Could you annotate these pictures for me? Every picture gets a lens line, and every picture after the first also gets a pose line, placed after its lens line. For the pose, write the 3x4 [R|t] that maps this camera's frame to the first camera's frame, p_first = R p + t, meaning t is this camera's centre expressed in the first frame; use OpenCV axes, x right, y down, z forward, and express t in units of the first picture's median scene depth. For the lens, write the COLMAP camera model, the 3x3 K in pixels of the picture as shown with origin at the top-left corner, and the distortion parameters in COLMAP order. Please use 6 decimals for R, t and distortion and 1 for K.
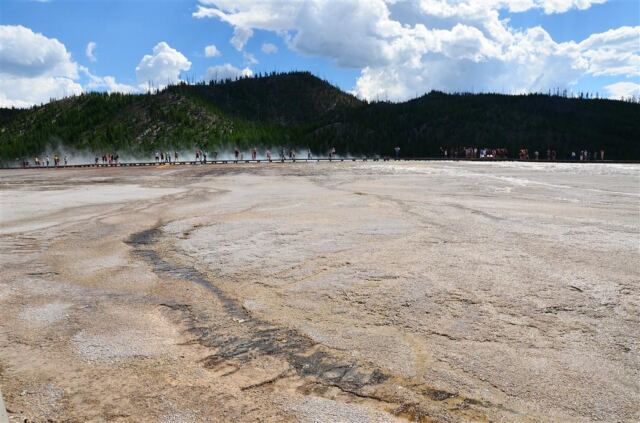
lens RADIAL K [[503.8, 0, 320.7], [0, 503.8, 222.2], [0, 0, 1]] dist [-0.165525, 0.131323]
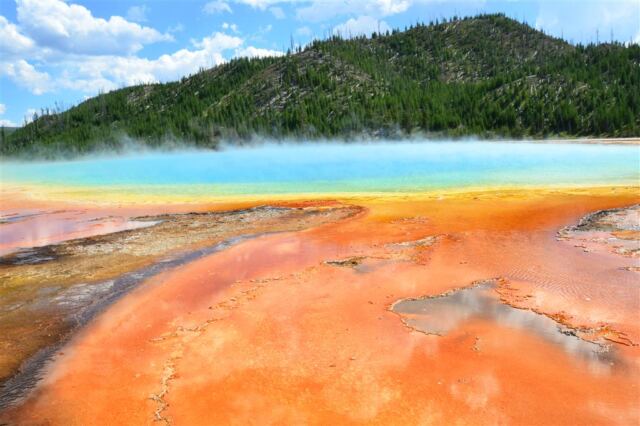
lens RADIAL K [[537.1, 0, 311.2], [0, 537.1, 224.0], [0, 0, 1]] dist [-0.159323, 0.108508]
pose [[0.921689, 0.032253, -0.386585, 0.027397], [-0.011179, 0.998332, 0.056640, -0.024272], [0.387768, -0.047883, 0.920513, 0.162876]]
